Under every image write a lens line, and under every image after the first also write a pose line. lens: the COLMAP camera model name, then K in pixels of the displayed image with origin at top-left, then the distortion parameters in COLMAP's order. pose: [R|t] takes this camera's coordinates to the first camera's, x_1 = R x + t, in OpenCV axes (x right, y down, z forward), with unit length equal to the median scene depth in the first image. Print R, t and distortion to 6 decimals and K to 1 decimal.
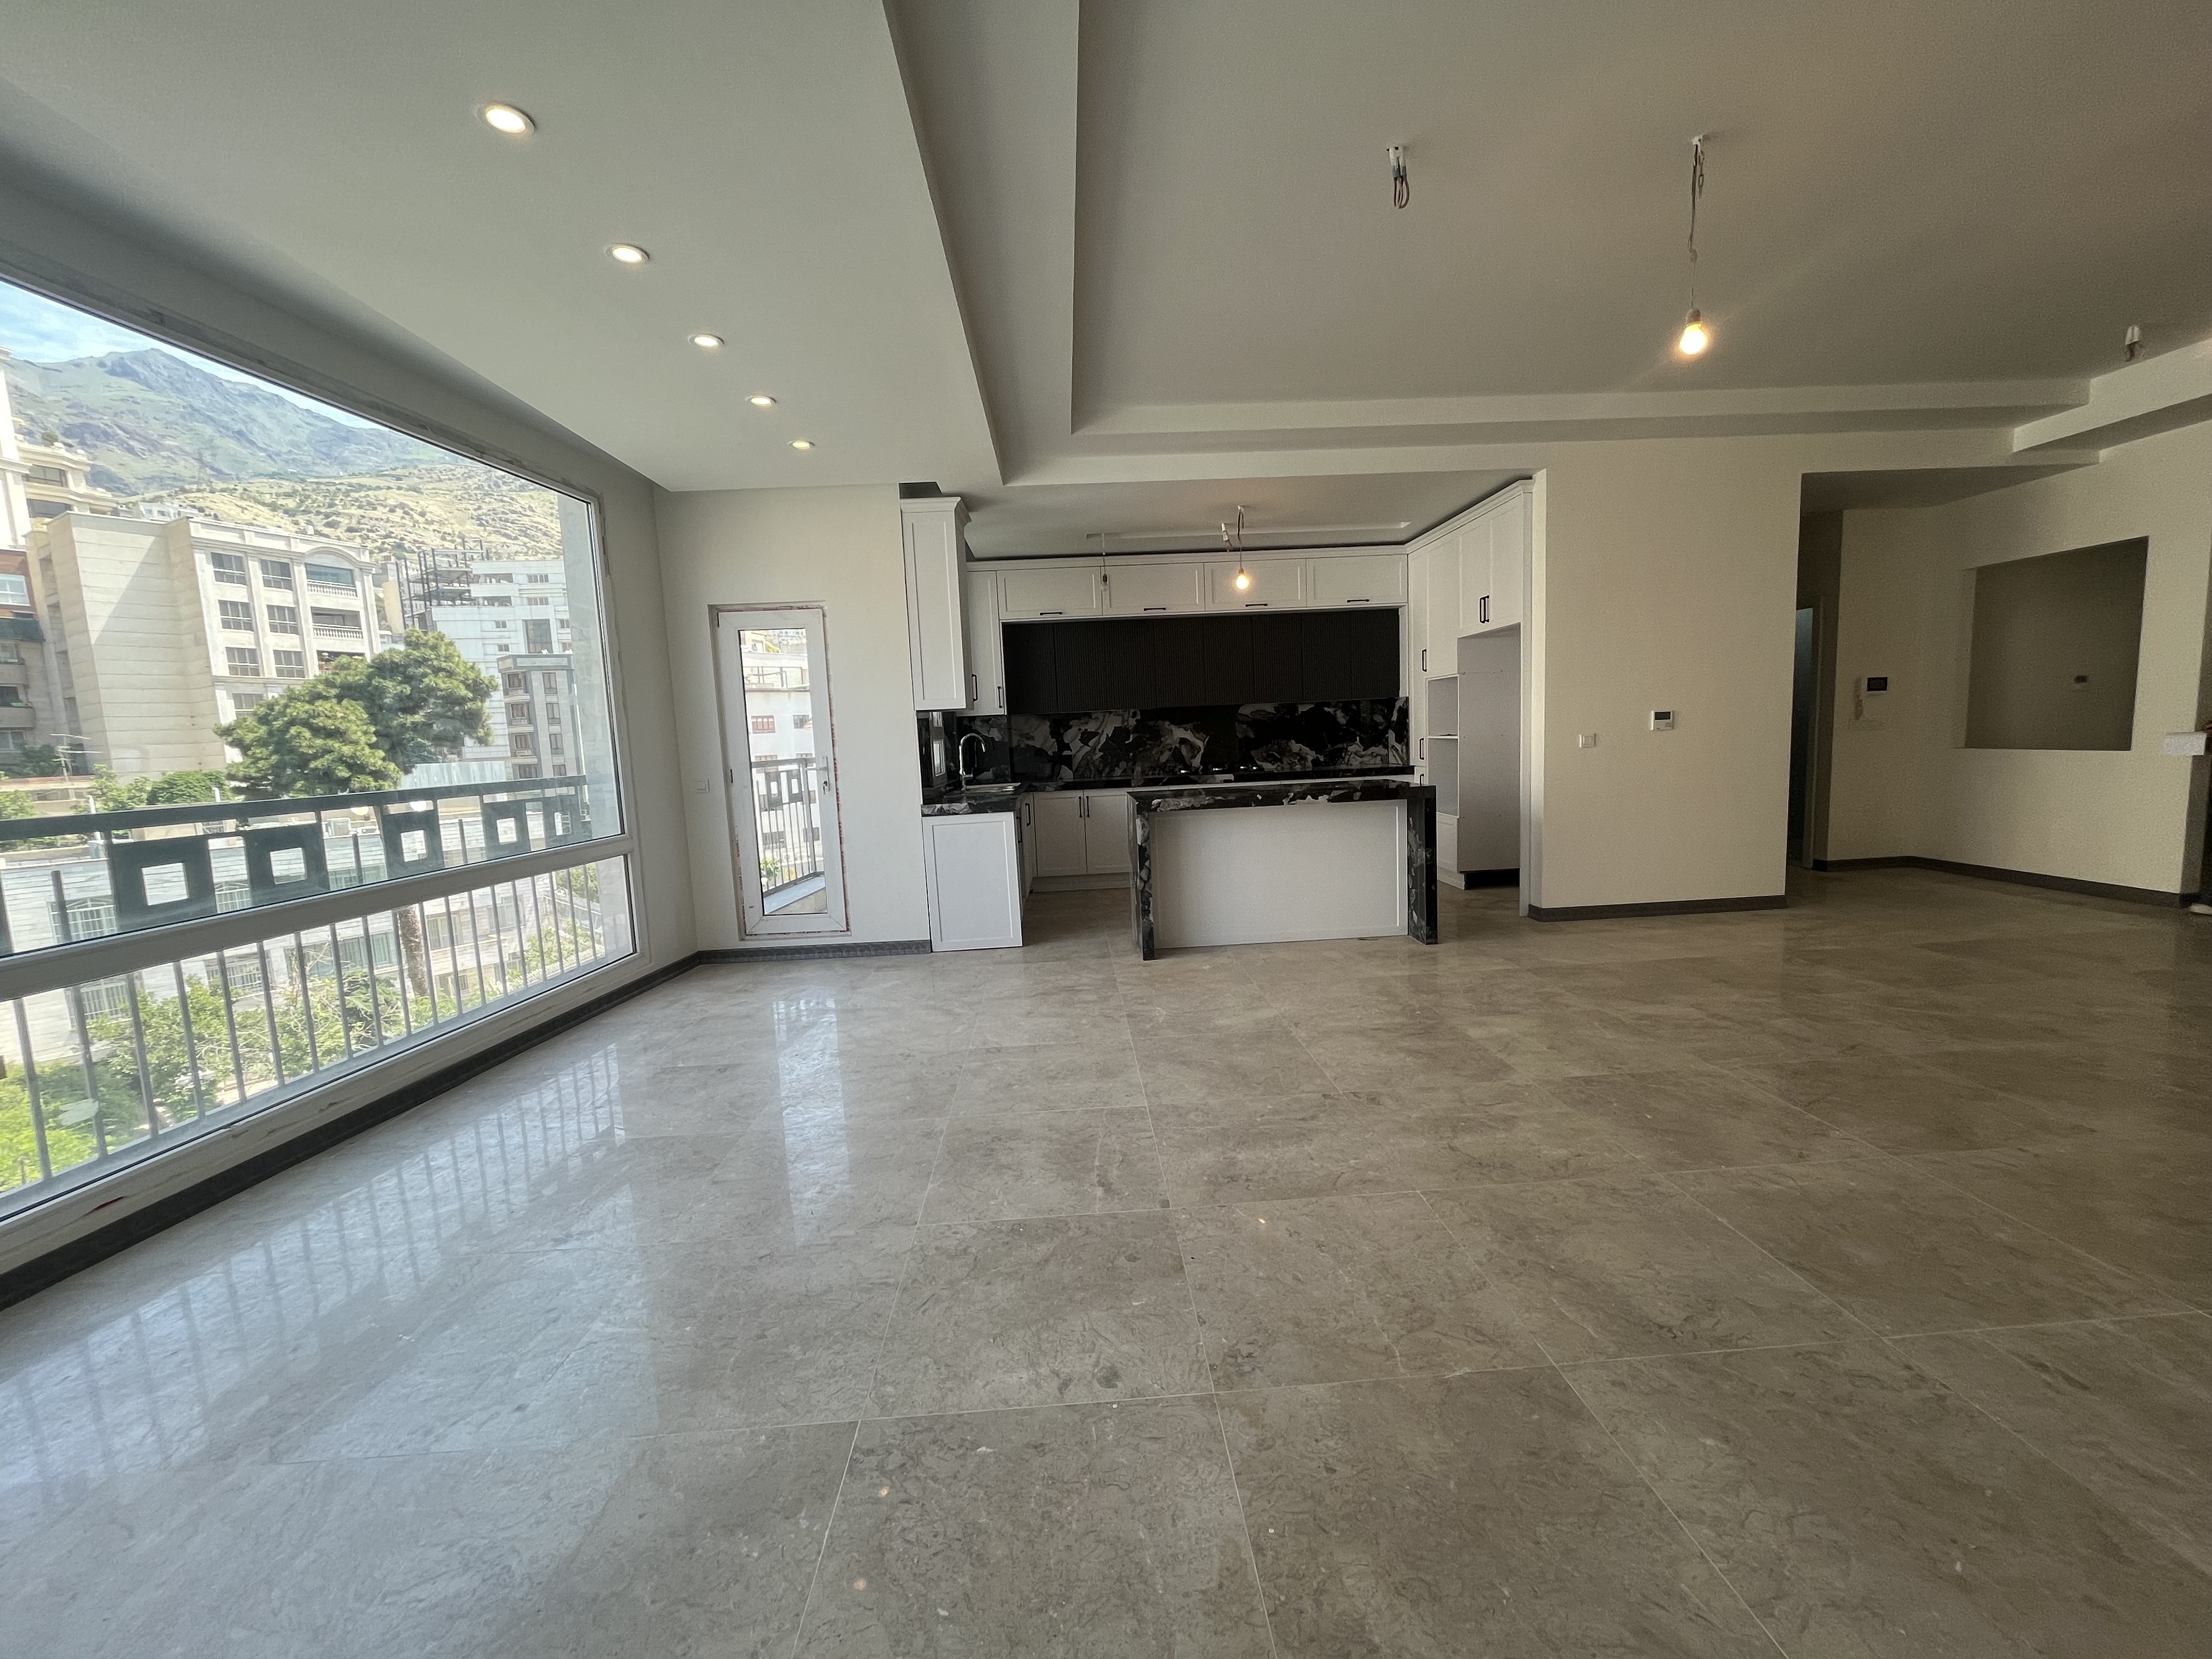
lens RADIAL K [[891.1, 0, 1104.0], [0, 891.1, 834.4], [0, 0, 1]] dist [-0.002818, -0.000255]
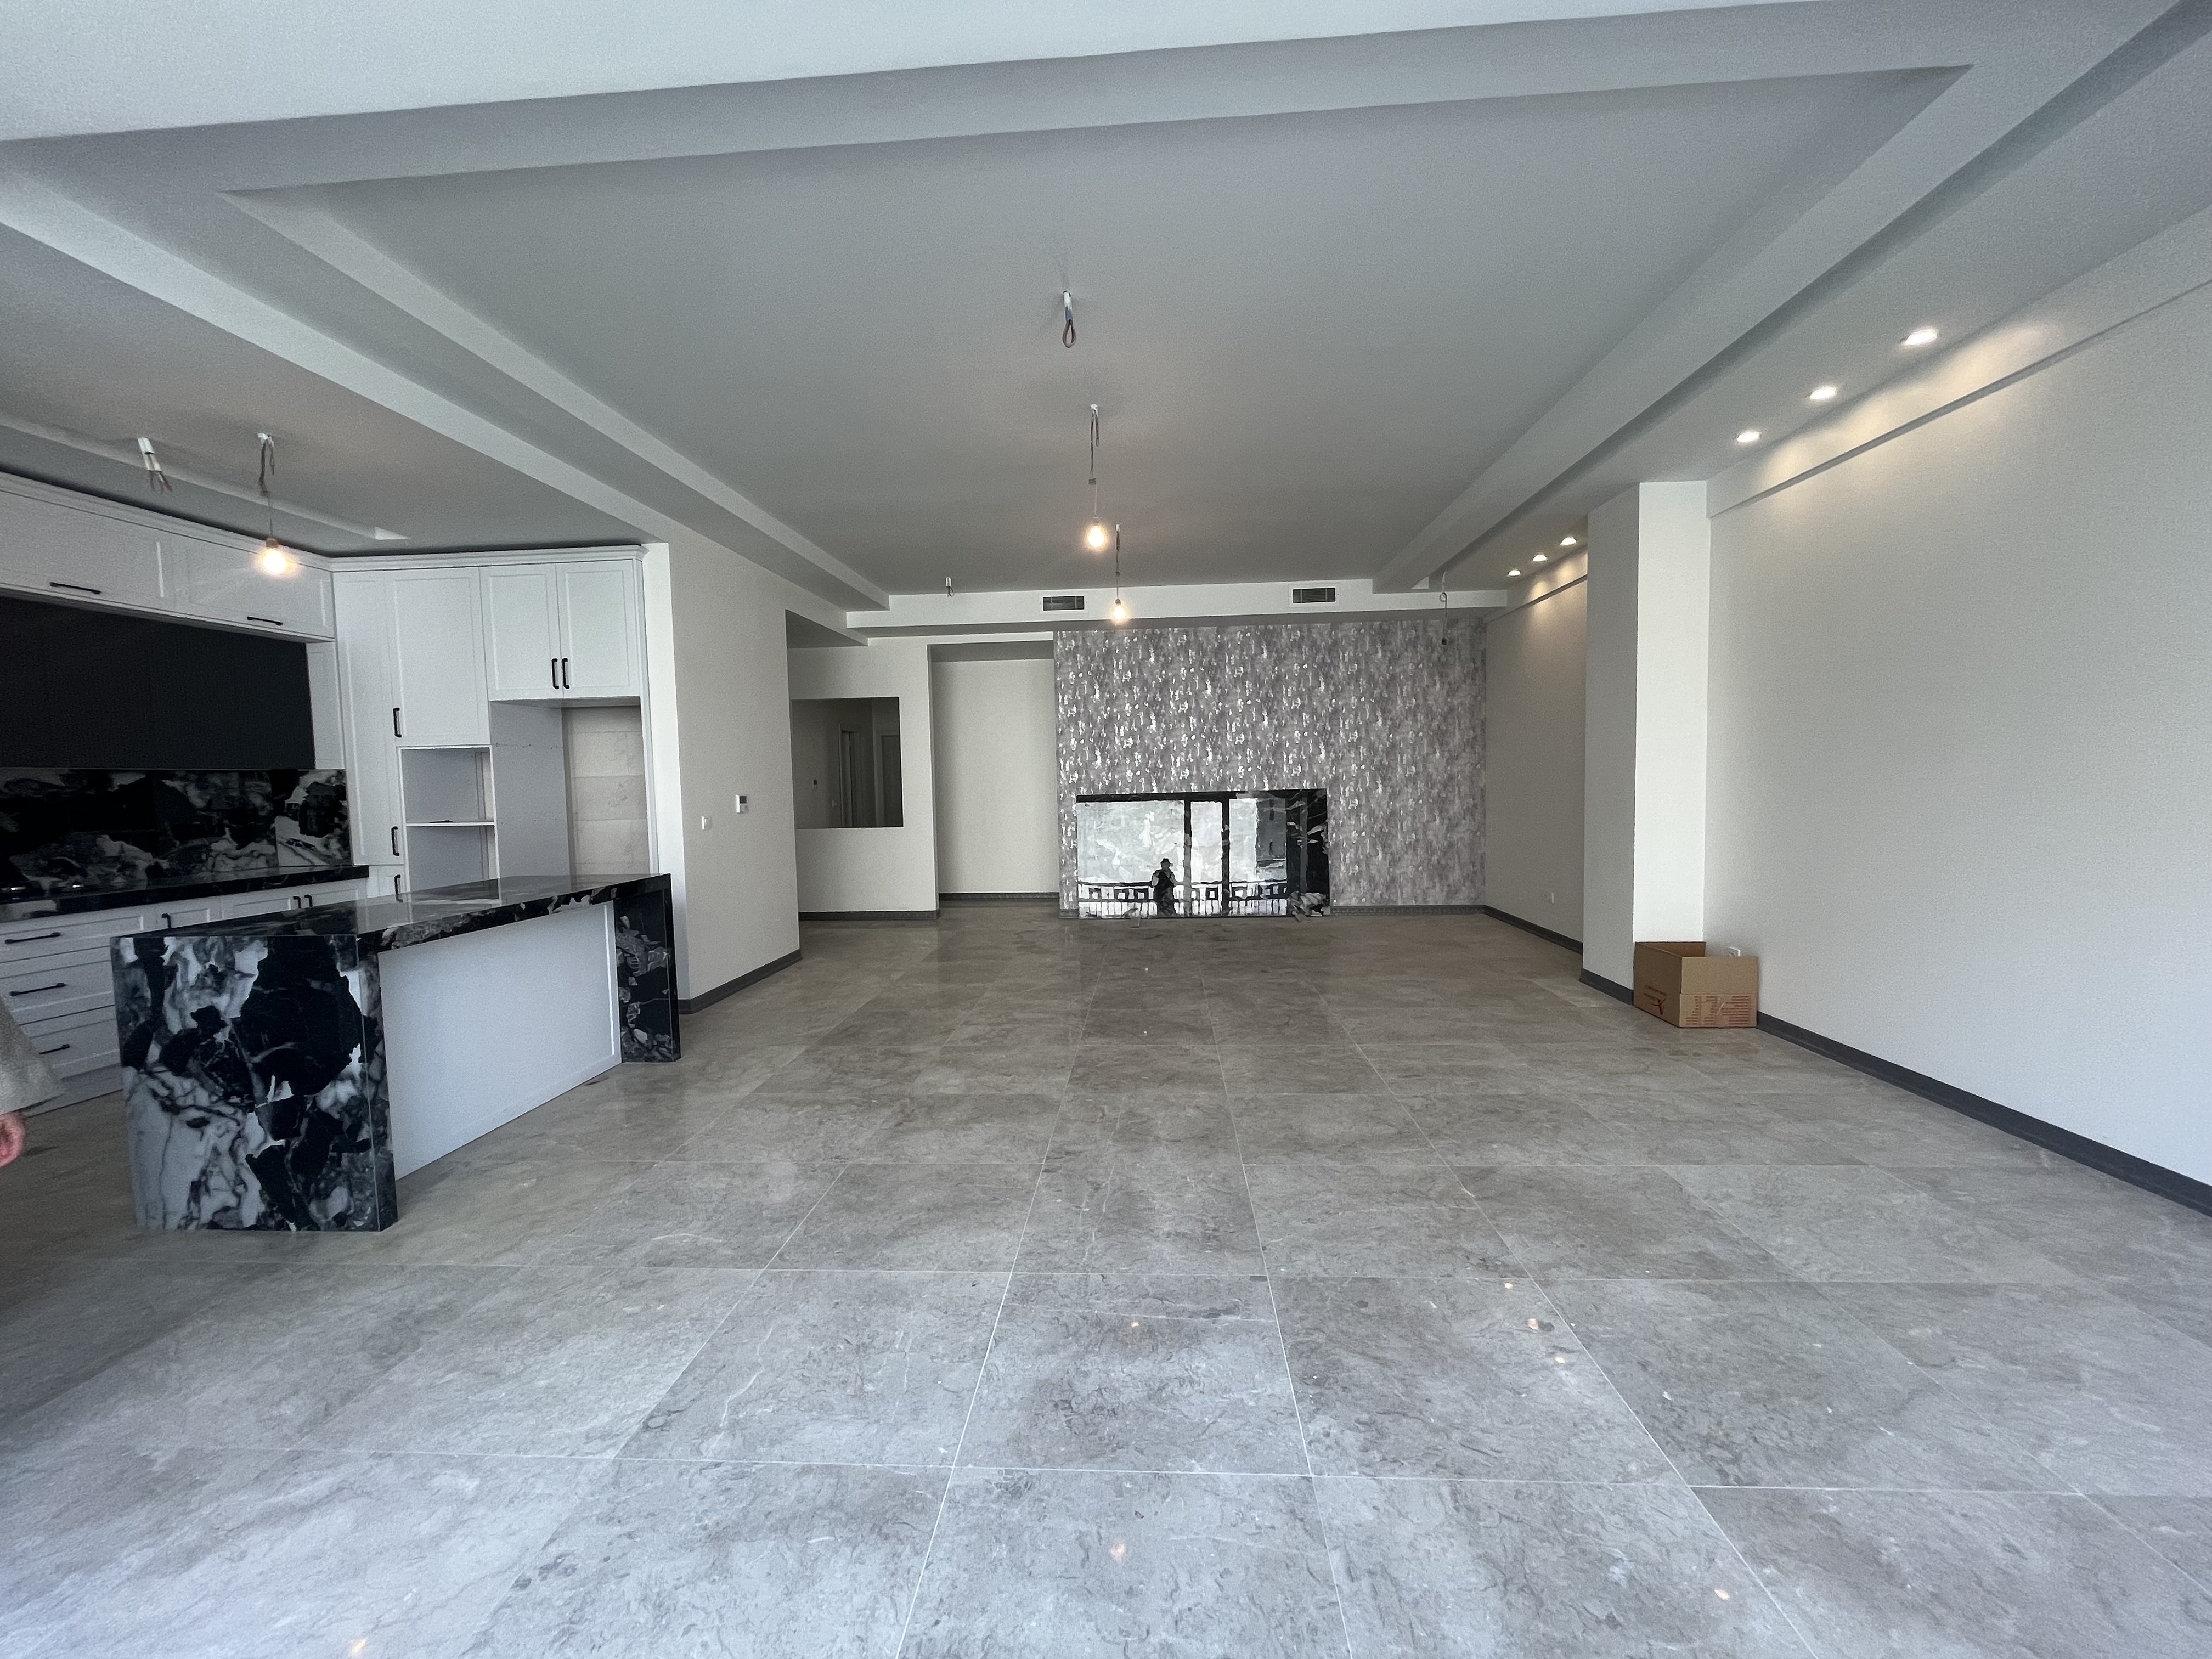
lens RADIAL K [[891.1, 0, 1103.7], [0, 891.1, 835.8], [0, 0, 1]] dist [-0.002818, -0.000255]
pose [[0.111179, -0.018981, 0.993619, -0.400003], [0.127733, 0.991798, 0.004654, -0.038066], [-0.985557, 0.126401, 0.112691, 0.444338]]
